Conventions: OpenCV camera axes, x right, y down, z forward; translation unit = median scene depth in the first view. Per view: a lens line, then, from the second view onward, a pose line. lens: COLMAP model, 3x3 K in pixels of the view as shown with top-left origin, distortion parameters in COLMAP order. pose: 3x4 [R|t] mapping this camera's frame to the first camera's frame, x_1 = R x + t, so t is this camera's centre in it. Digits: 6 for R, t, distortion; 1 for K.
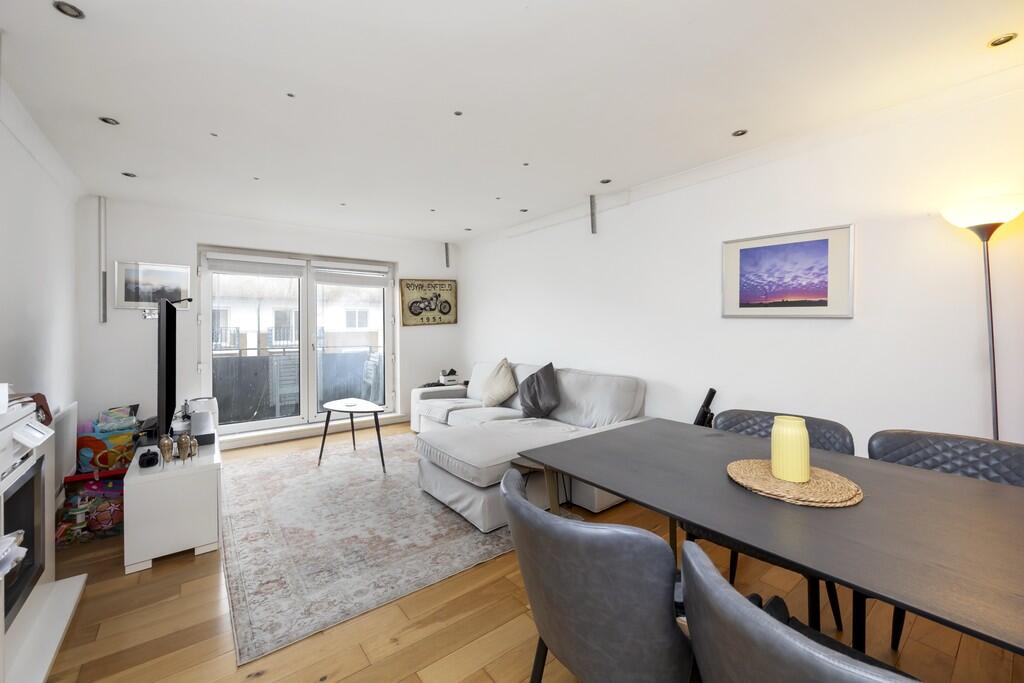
lens RADIAL K [[411.8, 0, 510.5], [0, 411.8, 330.4], [0, 0, 1]] dist [-0.001930, -0.000251]
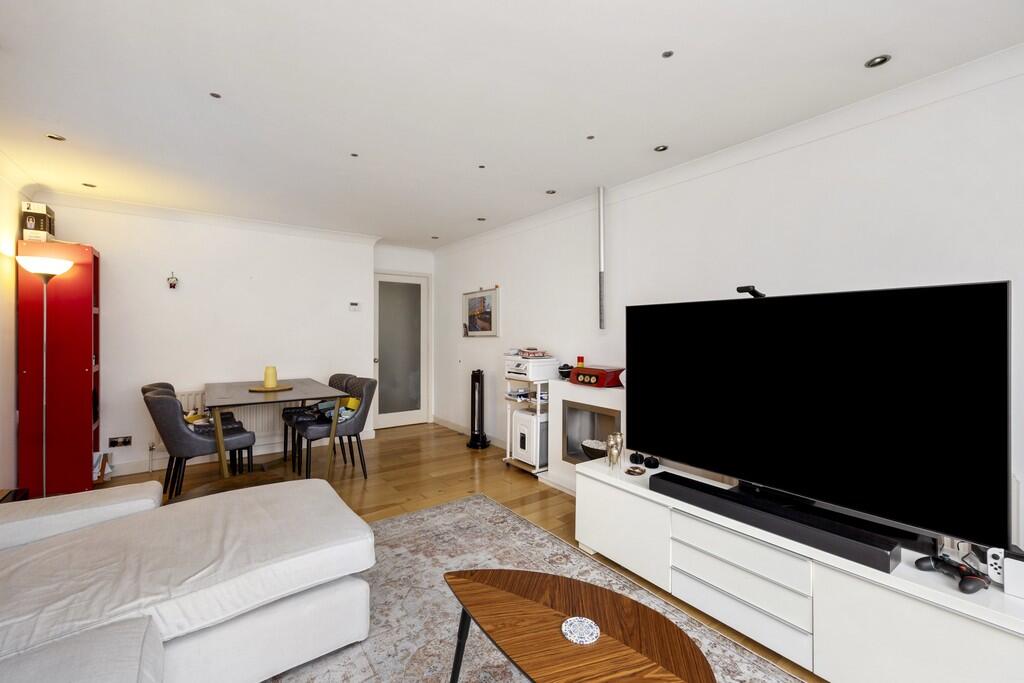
lens RADIAL K [[427.6, 0, 512.0], [0, 427.6, 341.5], [0, 0, 1]] dist [0.001450, 0.000089]
pose [[-0.999591, 0.005627, 0.028024, -0.254571], [0.006469, 0.999527, 0.030057, -0.010270], [-0.027841, 0.030226, -0.999155, 0.915186]]
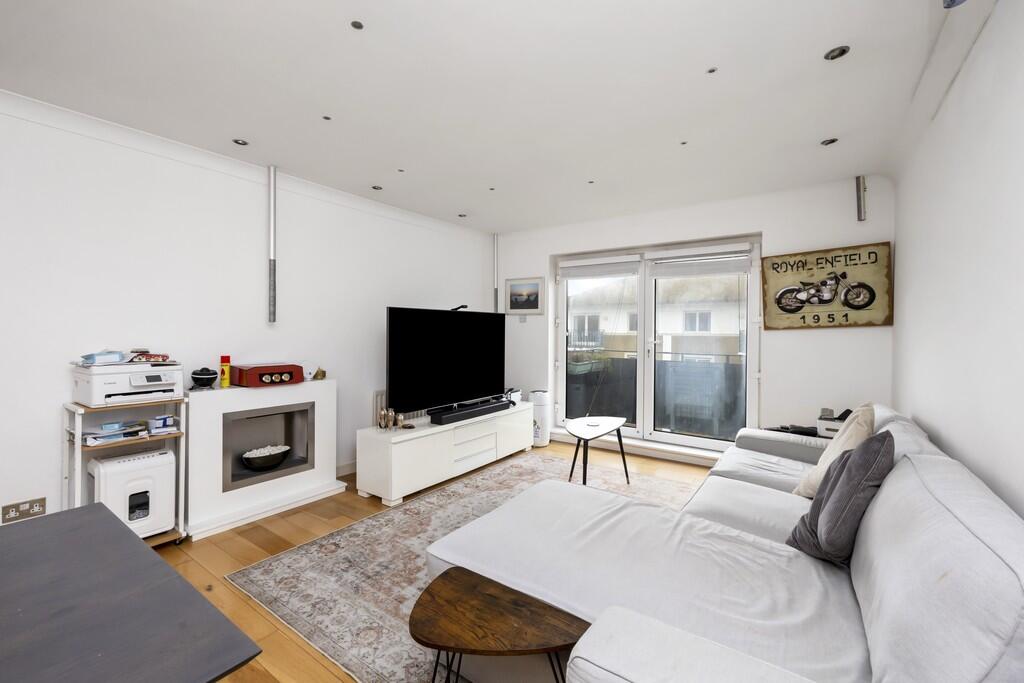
lens RADIAL K [[427.6, 0, 512.0], [0, 427.6, 341.5], [0, 0, 1]] dist [0.001450, 0.000089]
pose [[0.290259, 0.032530, -0.956395, 0.271853], [-0.016337, 0.999445, 0.029037, -0.005204], [0.956809, 0.007196, 0.290629, 0.428673]]
